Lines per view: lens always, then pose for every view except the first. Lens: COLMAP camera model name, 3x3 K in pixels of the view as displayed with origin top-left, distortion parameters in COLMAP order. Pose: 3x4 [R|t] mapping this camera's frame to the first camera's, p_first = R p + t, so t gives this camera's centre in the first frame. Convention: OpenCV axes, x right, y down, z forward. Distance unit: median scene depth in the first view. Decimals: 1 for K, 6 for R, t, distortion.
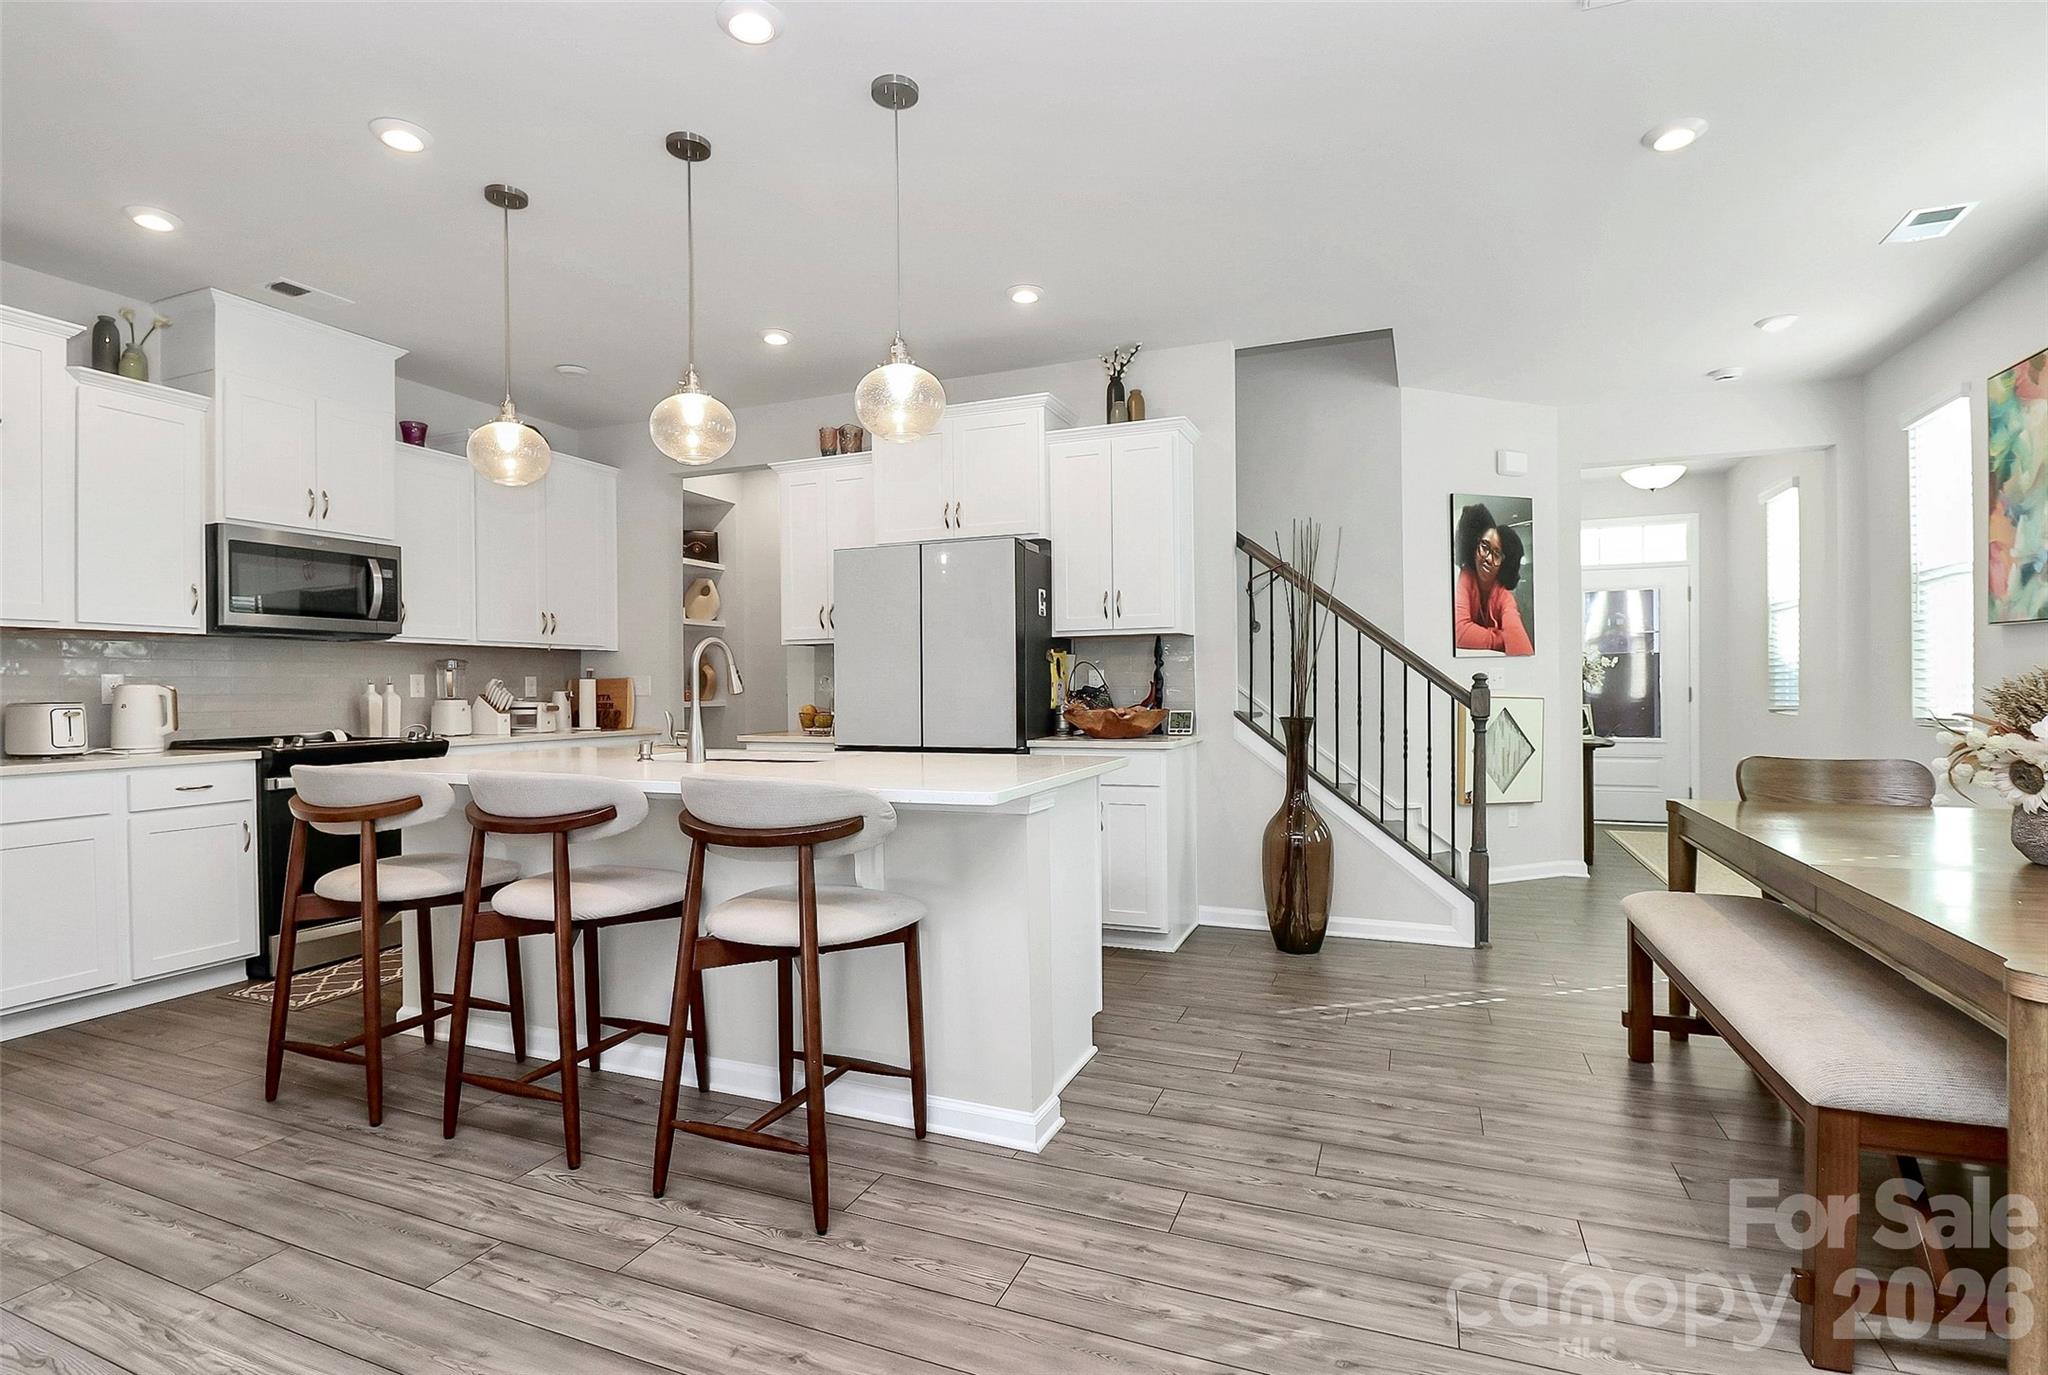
lens RADIAL K [[988.9, 0, 1024.8], [0, 988.9, 694.4], [0, 0, 1]] dist [-0.014622, -0.001051]
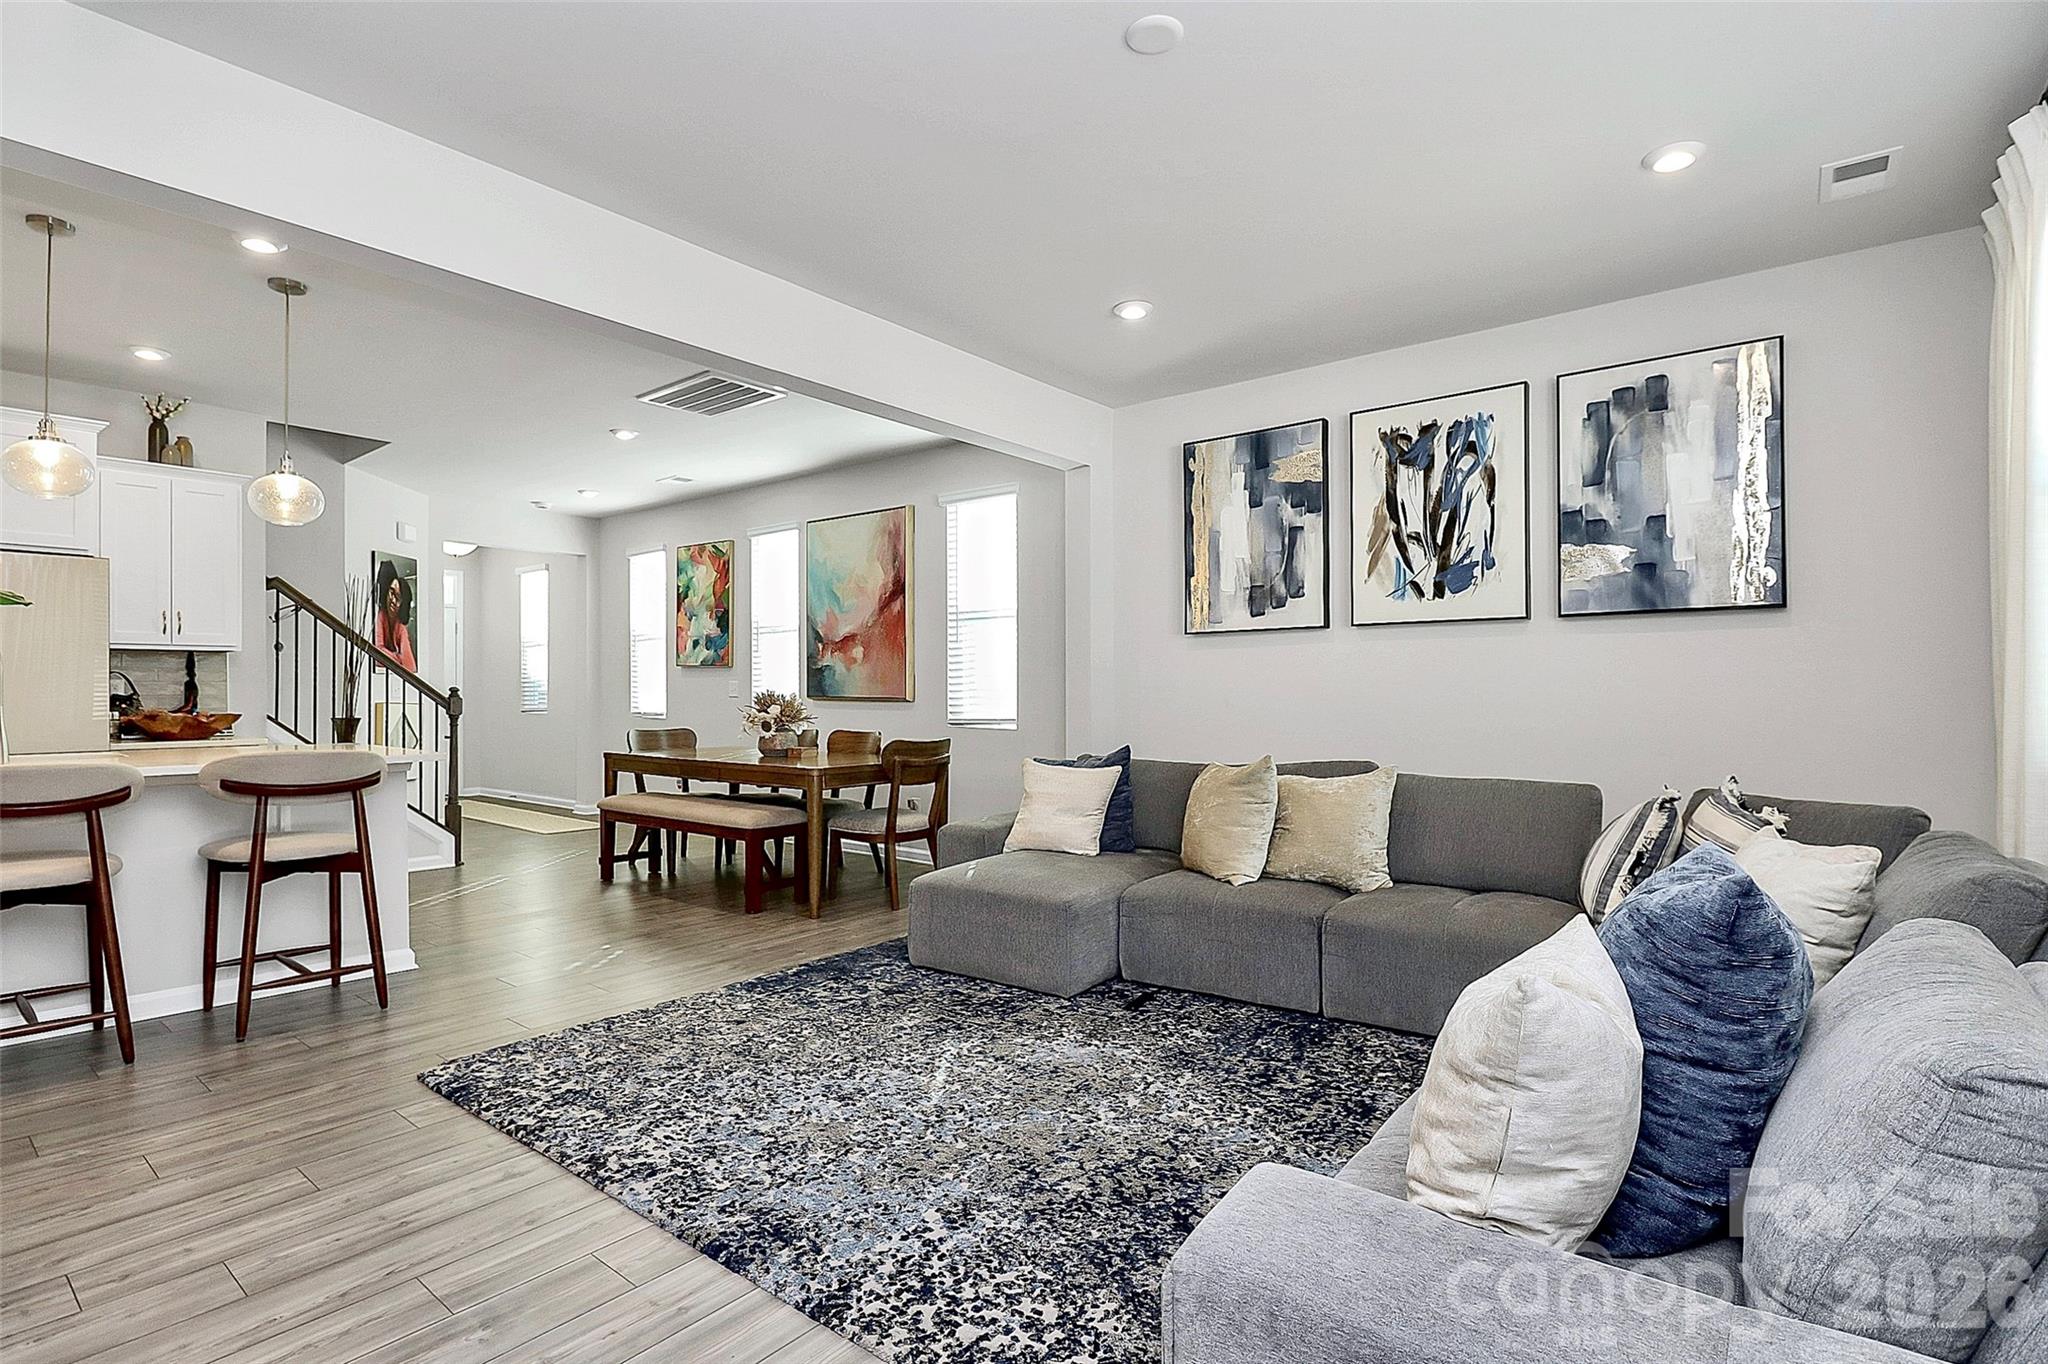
lens RADIAL K [[988.9, 0, 1026.2], [0, 988.9, 686.5], [0, 0, 1]] dist [-0.014622, -0.001051]
pose [[0.282248, 0.010095, 0.959288, -0.708814], [0.004260, 0.999922, -0.011776, 0.000092], [-0.959332, 0.007410, 0.282182, -0.268018]]
